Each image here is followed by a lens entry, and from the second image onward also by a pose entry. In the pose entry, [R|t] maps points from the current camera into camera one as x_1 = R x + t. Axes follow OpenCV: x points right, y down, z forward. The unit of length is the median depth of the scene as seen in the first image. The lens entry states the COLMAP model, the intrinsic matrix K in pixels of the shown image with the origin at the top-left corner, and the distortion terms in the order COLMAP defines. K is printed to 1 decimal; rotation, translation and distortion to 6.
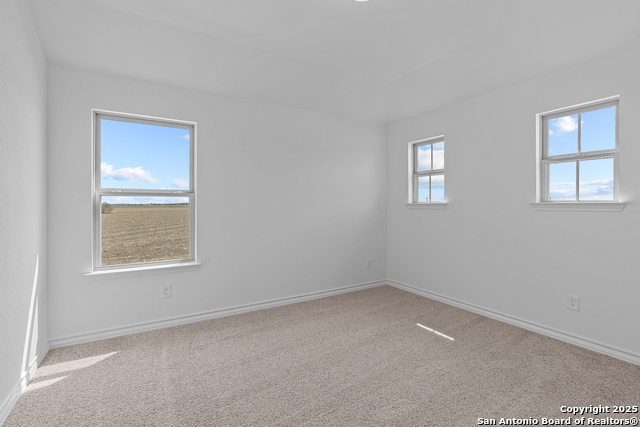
lens RADIAL K [[293.6, 0, 320.0], [0, 293.6, 210.9], [0, 0, 1]] dist [-0.008464, 0.002758]
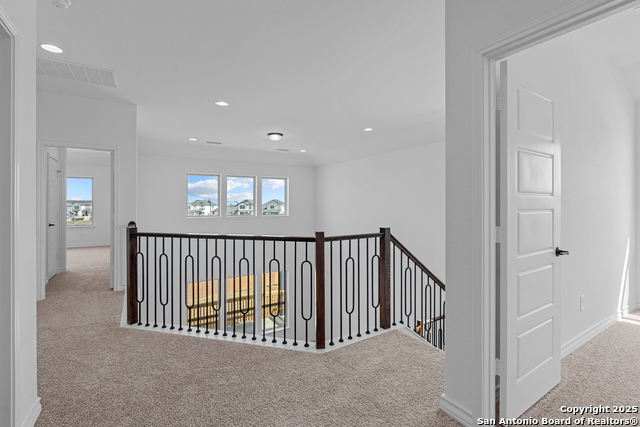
lens RADIAL K [[293.6, 0, 320.8], [0, 293.6, 209.1], [0, 0, 1]] dist [-0.008464, 0.002758]
pose [[-0.004536, 0.002878, -0.999986, 0.528054], [0.000146, 0.999996, 0.002878, 0.005180], [0.999990, -0.000133, -0.004537, -0.564651]]
